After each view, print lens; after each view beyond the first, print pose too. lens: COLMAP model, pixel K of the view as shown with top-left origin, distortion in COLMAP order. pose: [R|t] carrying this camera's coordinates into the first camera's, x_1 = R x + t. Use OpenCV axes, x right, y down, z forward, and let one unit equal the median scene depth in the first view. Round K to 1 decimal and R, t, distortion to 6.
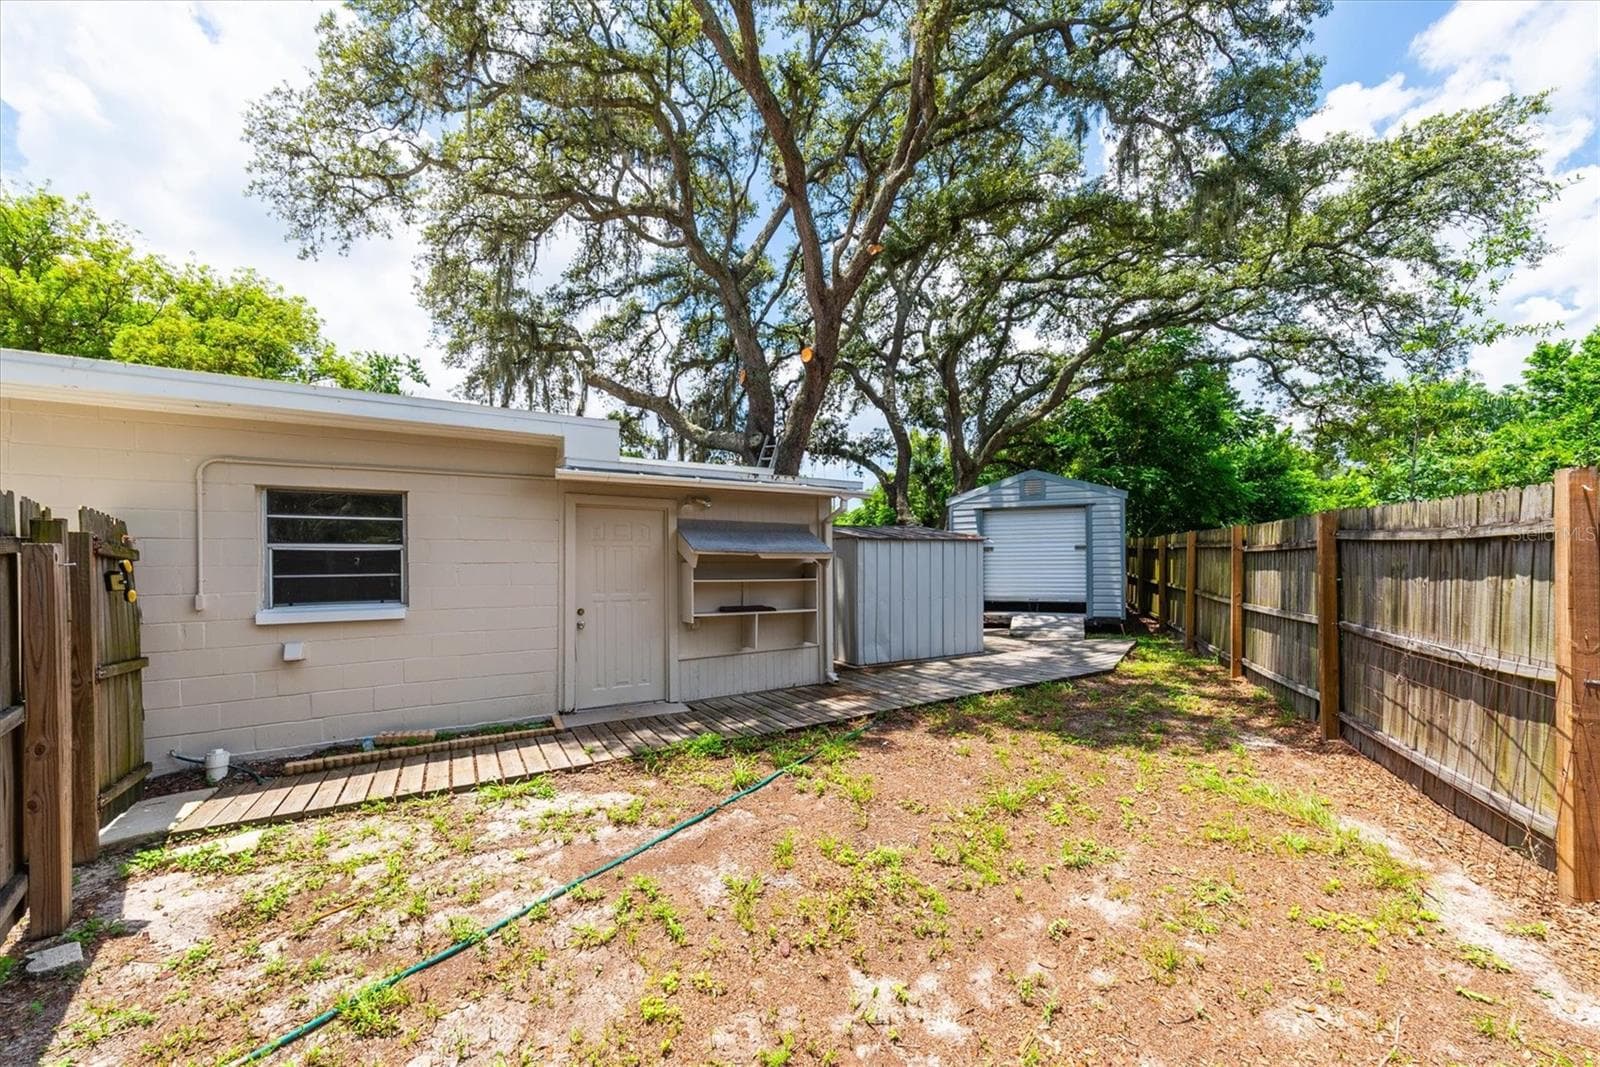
lens RADIAL K [[690.1, 0, 790.9], [0, 690.1, 568.9], [0, 0, 1]] dist [0.003811, -0.000597]
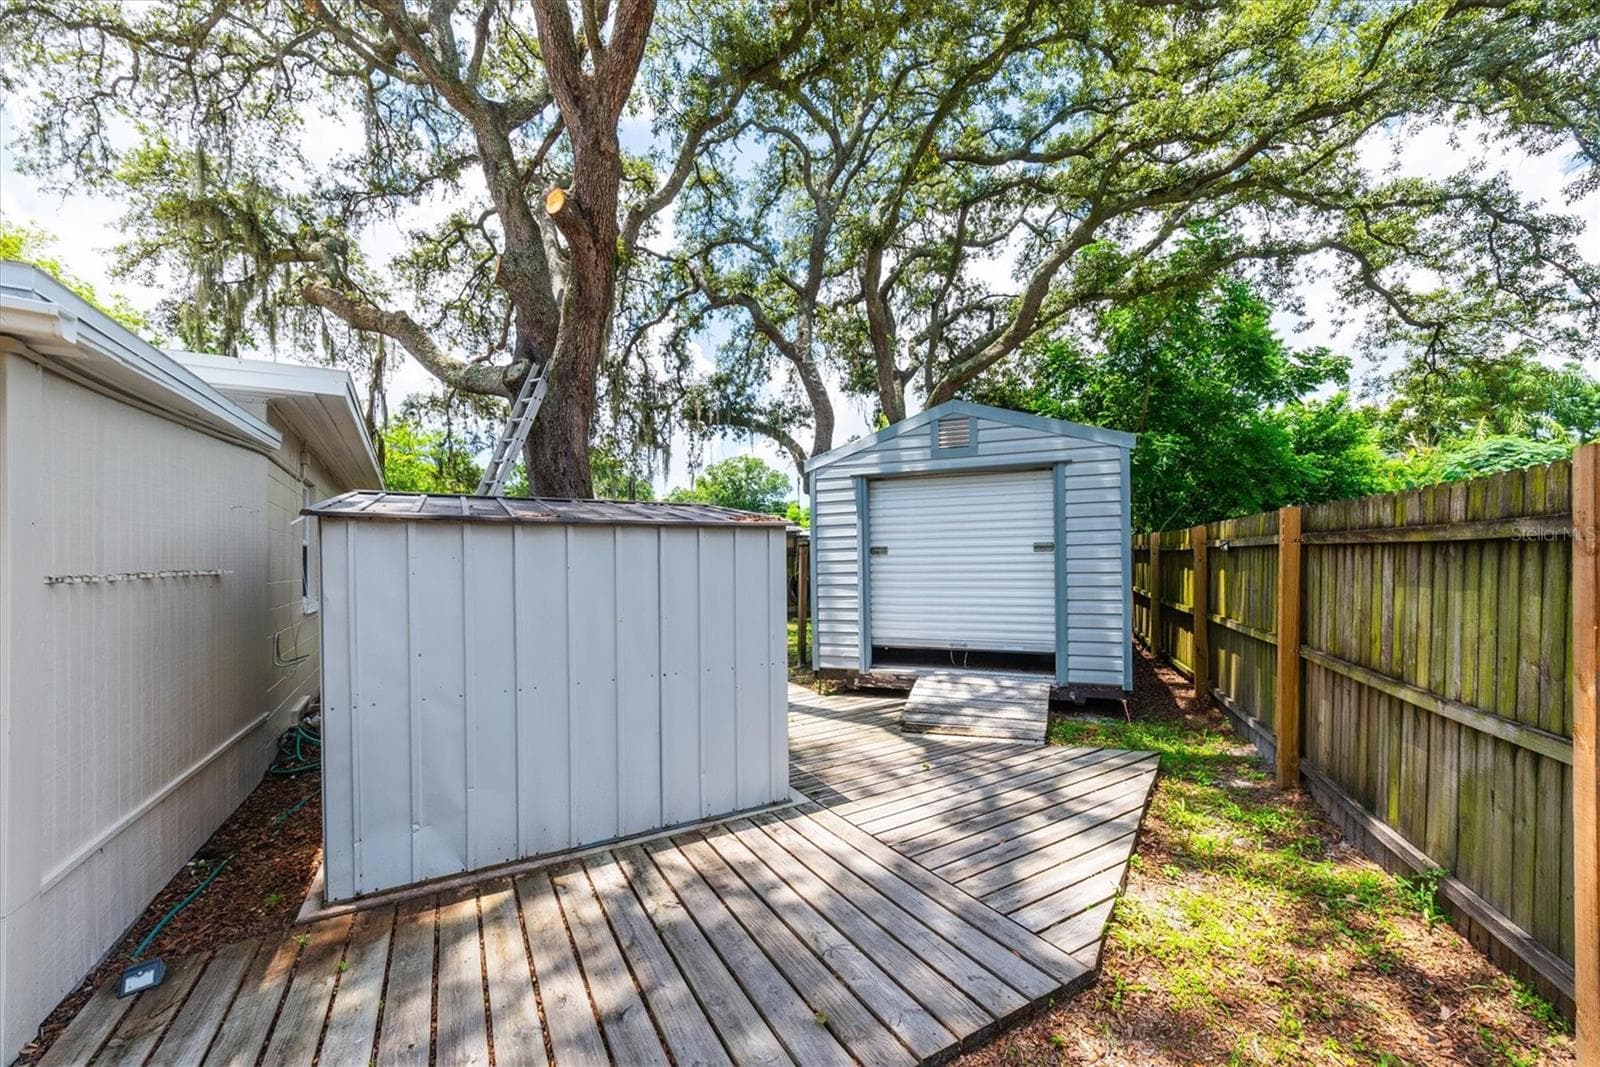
lens RADIAL K [[599.0, 0, 833.9], [0, 599.0, 565.9], [0, 0, 1]] dist [0.005430, 0.000235]
pose [[0.999984, -0.001695, -0.005331, 0.219287], [0.001659, 0.999976, -0.006790, -0.011621], [0.005343, 0.006781, 0.999963, 0.456149]]
